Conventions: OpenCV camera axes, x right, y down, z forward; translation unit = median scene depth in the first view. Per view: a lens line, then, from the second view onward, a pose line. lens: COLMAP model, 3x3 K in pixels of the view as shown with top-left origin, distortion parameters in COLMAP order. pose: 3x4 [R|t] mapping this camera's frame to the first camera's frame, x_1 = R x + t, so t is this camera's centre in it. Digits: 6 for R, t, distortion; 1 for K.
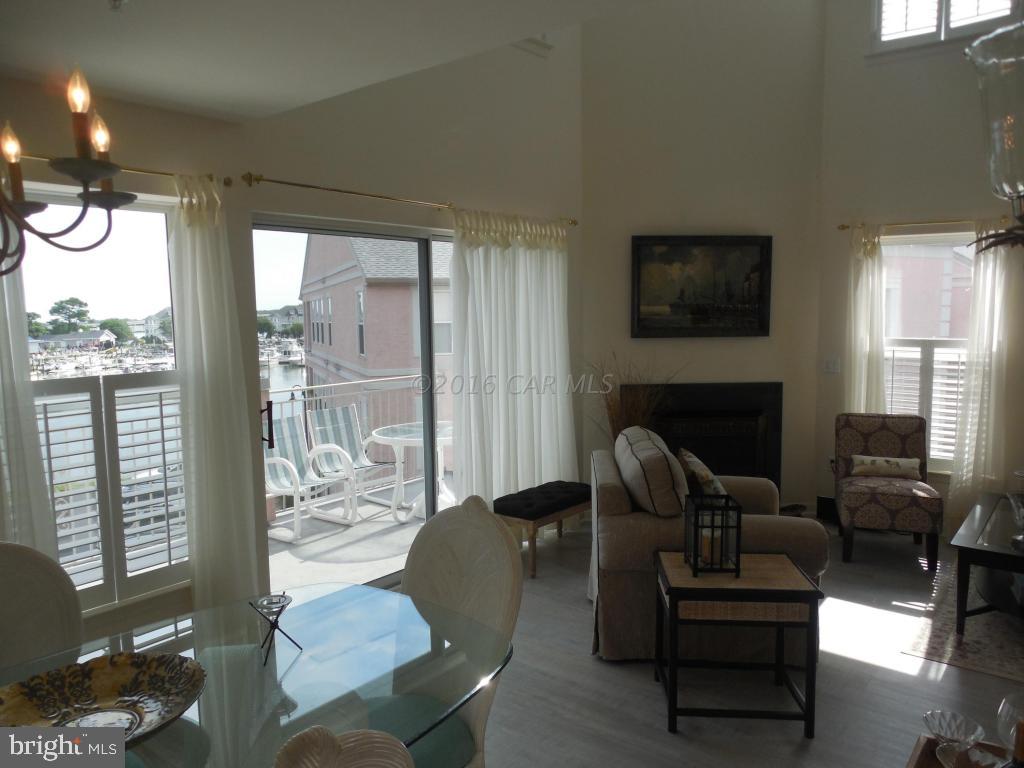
lens RADIAL K [[771.0, 0, 511.5], [0, 771.0, 380.5], [0, 0, 1]] dist [-0.005880, 0.010879]
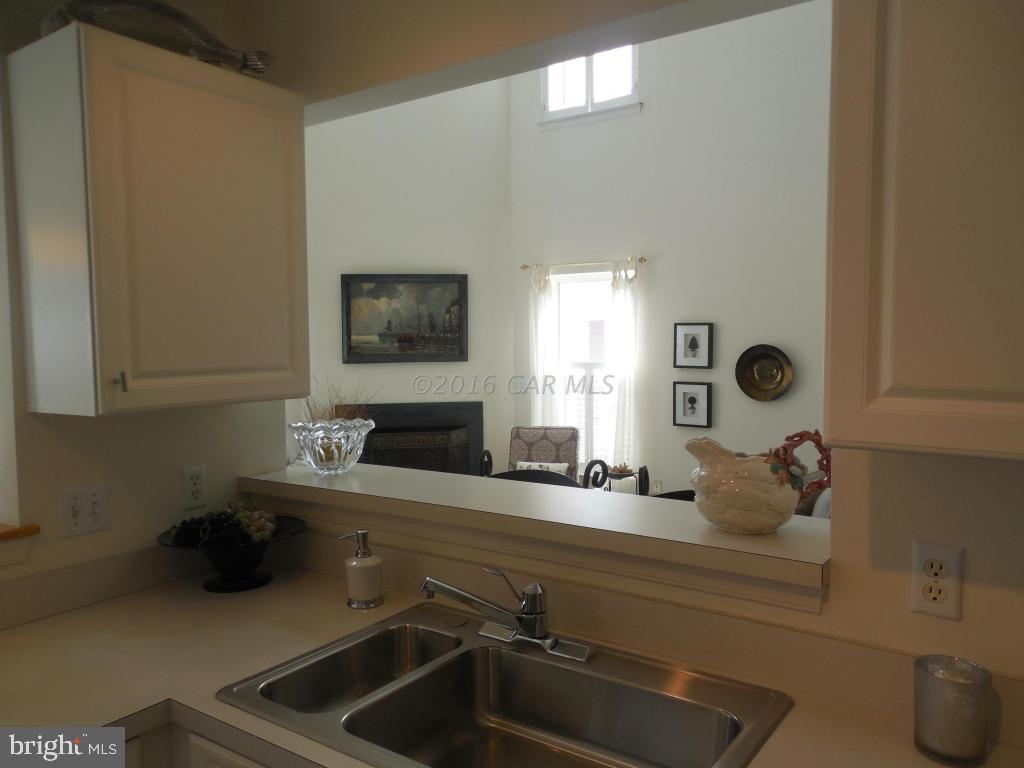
lens RADIAL K [[771.0, 0, 513.3], [0, 771.0, 385.7], [0, 0, 1]] dist [-0.005880, 0.010879]
pose [[0.997685, 0.001017, 0.068004, 0.326862], [0.001141, 0.999497, -0.031684, 0.014614], [-0.068002, 0.031688, 0.997182, -0.147862]]
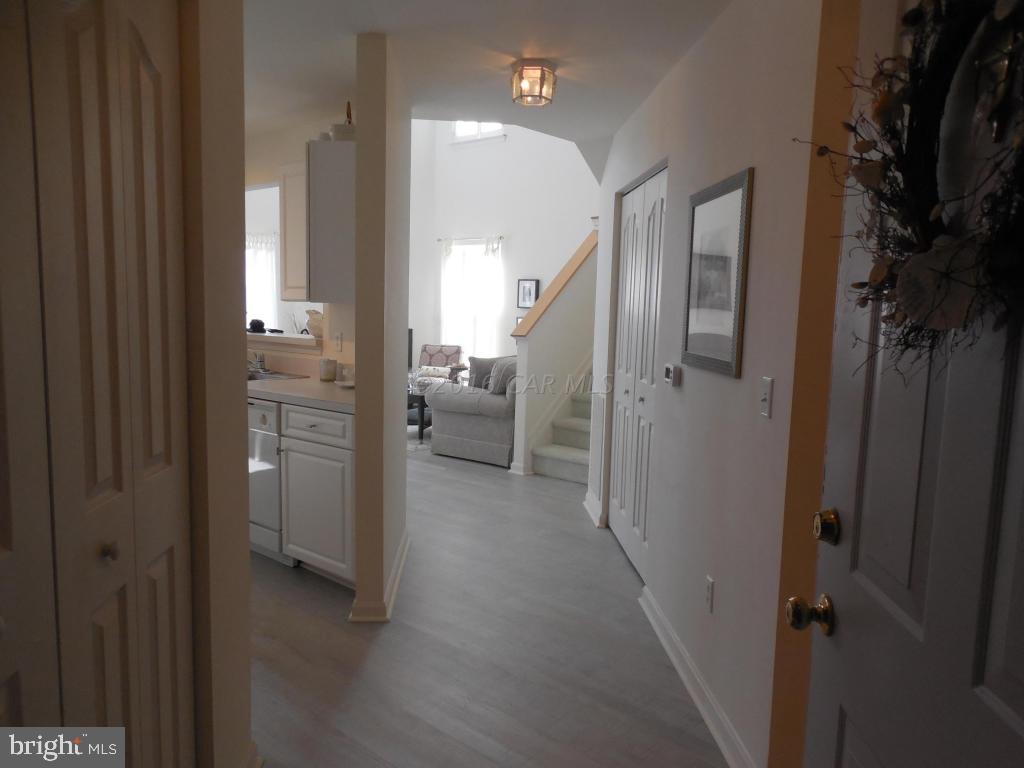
lens RADIAL K [[771.0, 0, 508.1], [0, 771.0, 381.0], [0, 0, 1]] dist [-0.005880, 0.010879]
pose [[0.997995, 0.037498, -0.050989, 0.674625], [-0.036622, 0.999167, 0.018024, 0.080907], [0.051623, -0.016120, 0.998537, -0.733831]]
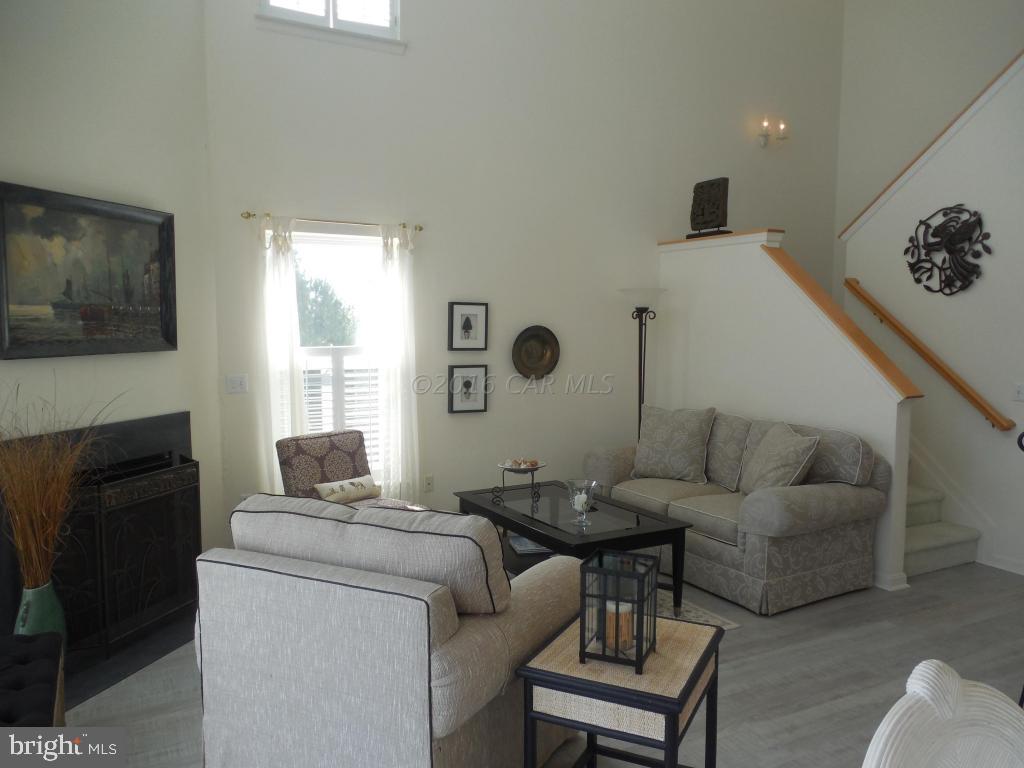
lens RADIAL K [[771.0, 0, 528.6], [0, 771.0, 384.5], [0, 0, 1]] dist [-0.005880, 0.010879]
pose [[0.362798, -0.063604, 0.929695, -0.233027], [0.071573, 0.996623, 0.040252, -0.031185], [-0.929115, 0.051937, 0.366125, 0.423320]]
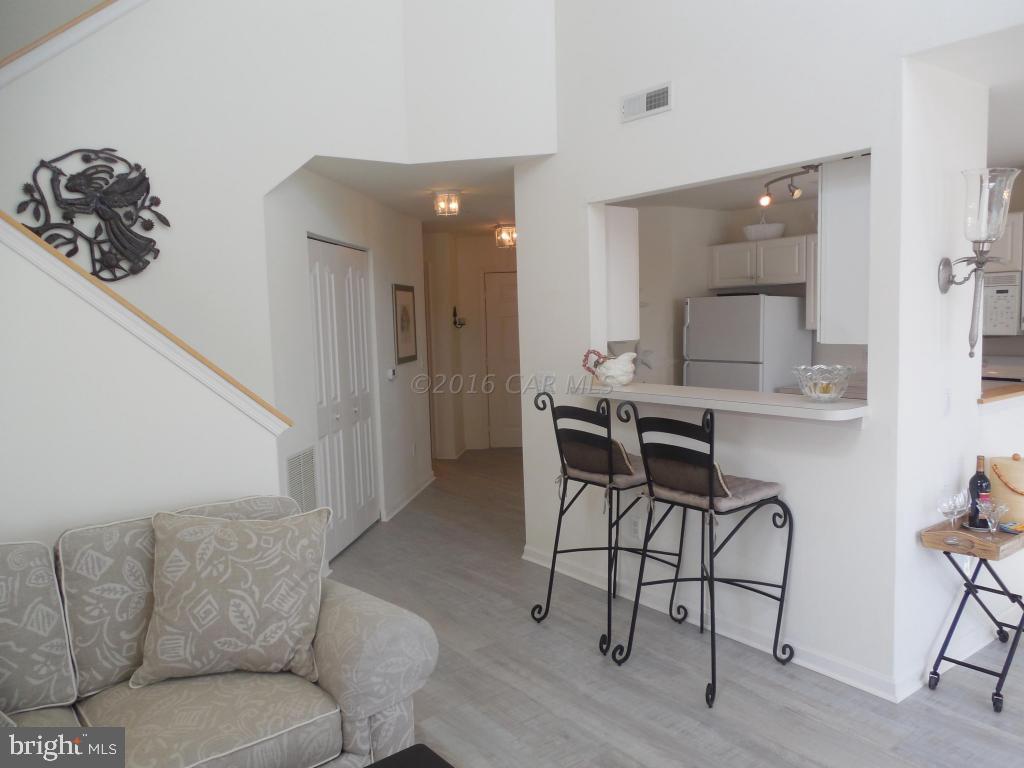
lens RADIAL K [[771.0, 0, 516.7], [0, 771.0, 378.3], [0, 0, 1]] dist [-0.005880, 0.010879]
pose [[-0.971515, 0.012912, 0.236627, 0.339159], [0.056752, 0.982136, 0.179412, -0.080298], [-0.230083, 0.187730, -0.954892, 0.828403]]
